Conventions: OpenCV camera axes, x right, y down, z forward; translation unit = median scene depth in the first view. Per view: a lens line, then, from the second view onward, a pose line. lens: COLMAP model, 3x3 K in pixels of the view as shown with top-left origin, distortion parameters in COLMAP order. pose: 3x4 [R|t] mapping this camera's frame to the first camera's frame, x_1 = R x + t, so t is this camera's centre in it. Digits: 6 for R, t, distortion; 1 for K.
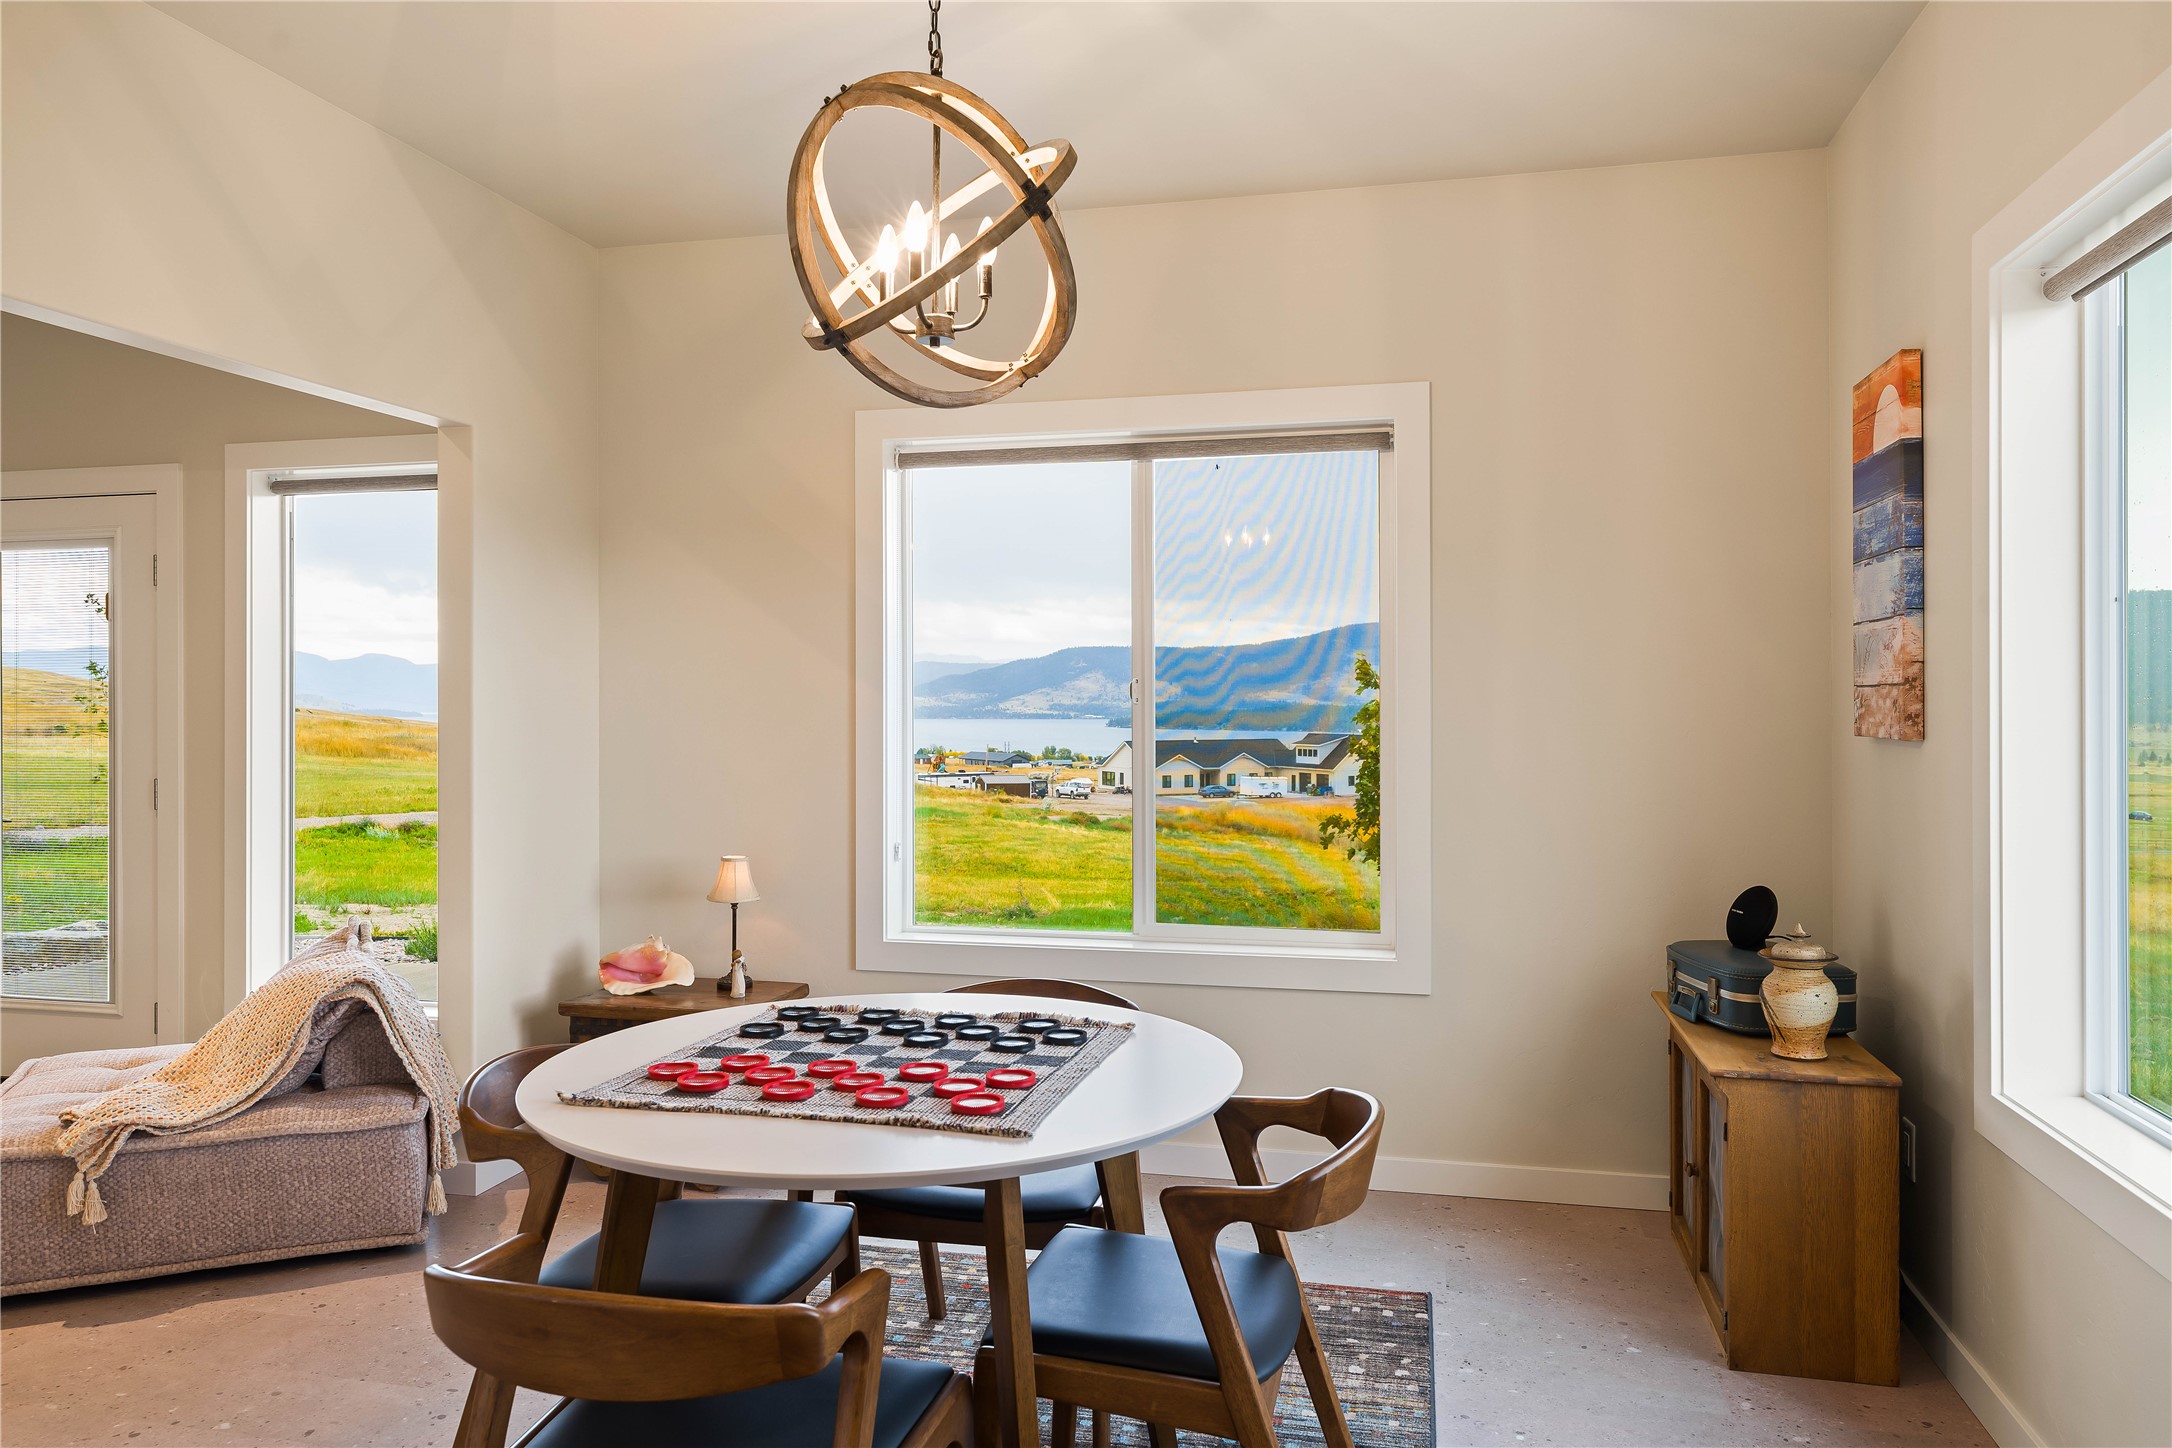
lens RADIAL K [[1494.8, 0, 1089.4], [0, 1494.8, 701.3], [0, 0, 1]] dist [-0.001631, 0.002224]
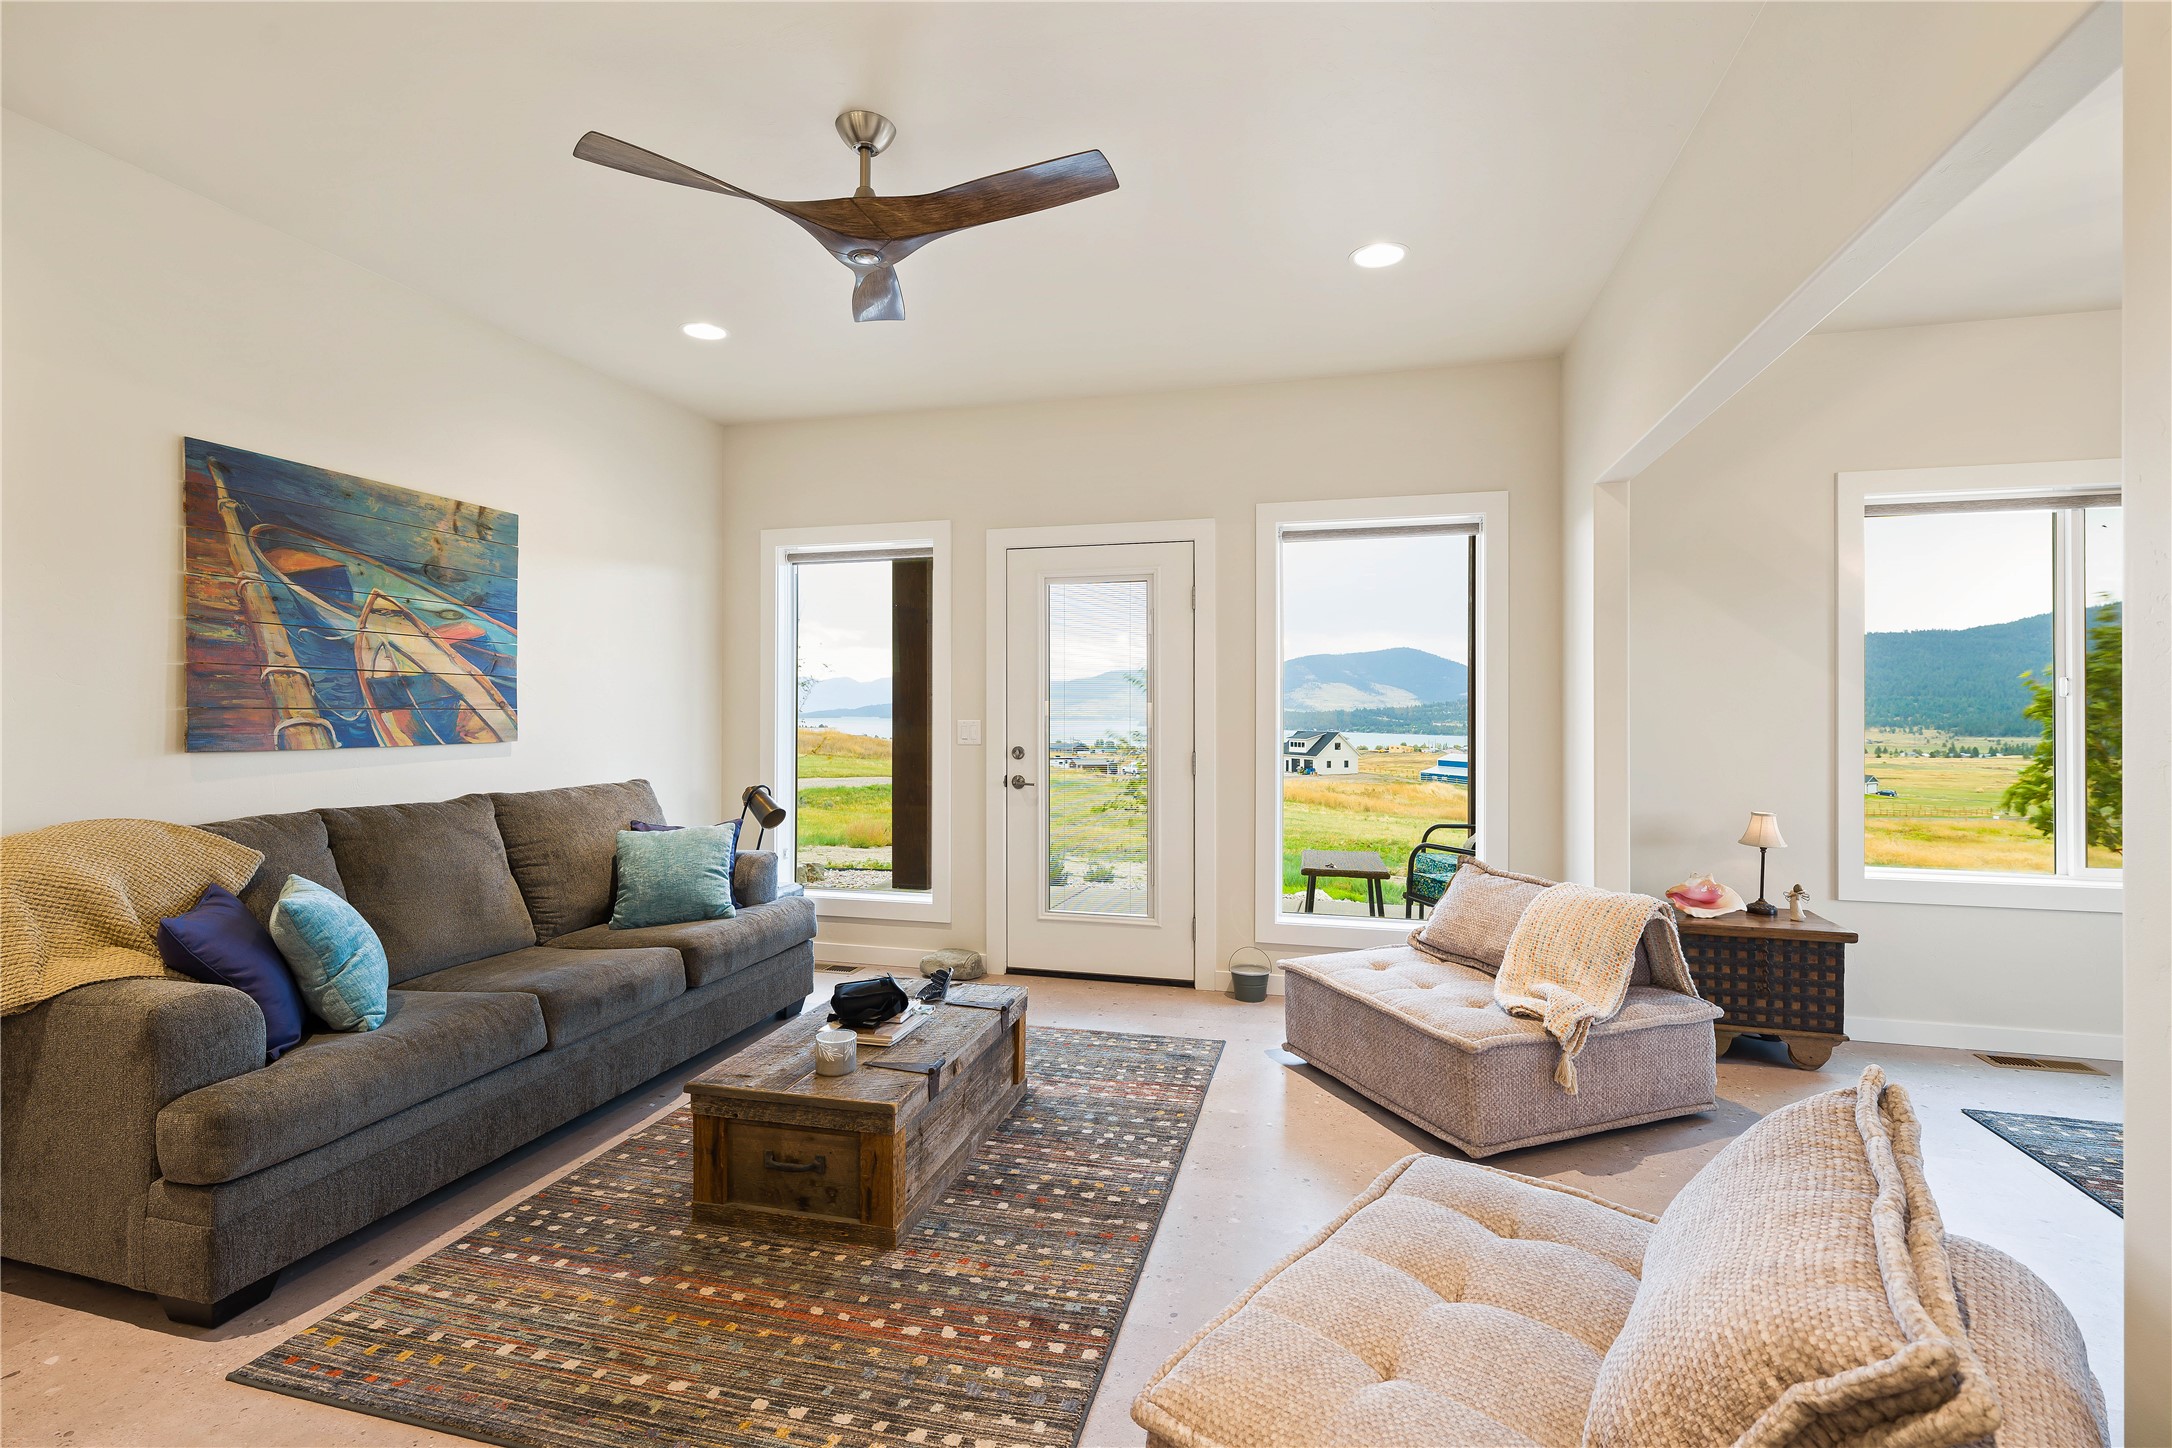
lens RADIAL K [[1001.0, 0, 1086.0], [0, 1001.0, 724.0], [0, 0, 1]] dist [0.000004, 0.000004]
pose [[0.998965, 0.004789, -0.045228, -0.791291], [-0.004147, 0.999889, 0.014289, 0.016458], [0.045291, -0.014086, 0.998875, 0.098374]]
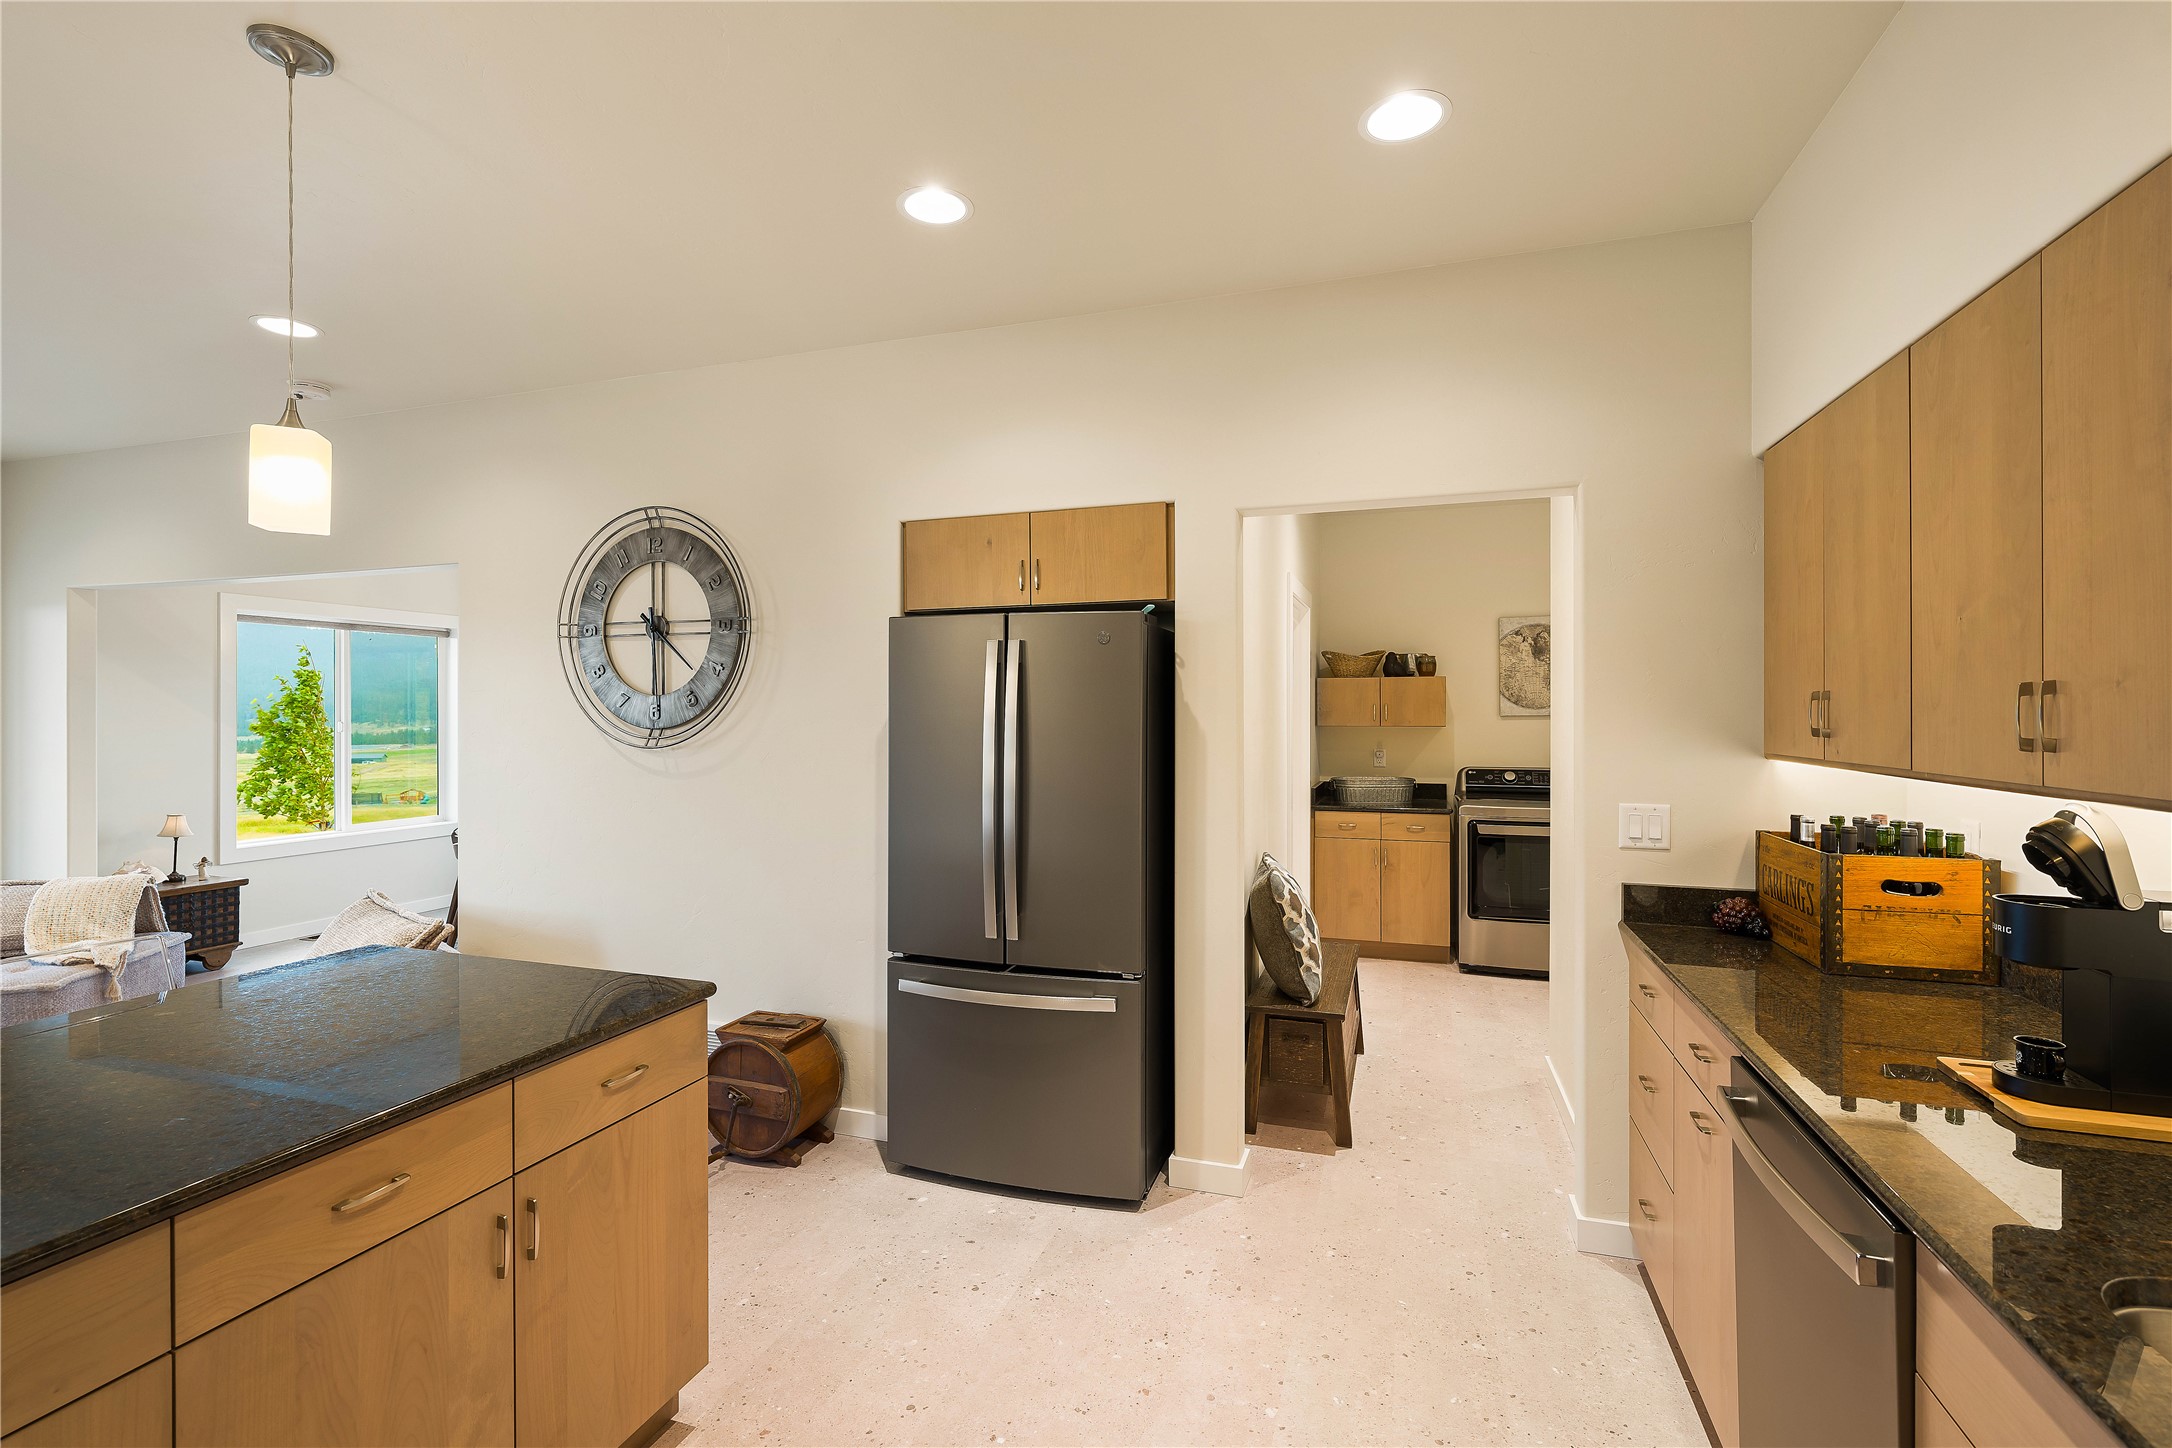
lens RADIAL K [[980.2, 0, 1088.2], [0, 980.2, 693.8], [0, 0, 1]] dist [0.000486, -0.000110]
pose [[0.100610, 0.015190, 0.994810, -1.398356], [0.003075, 0.999874, -0.015578, -0.030495], [-0.994921, 0.004626, 0.100550, -0.325071]]
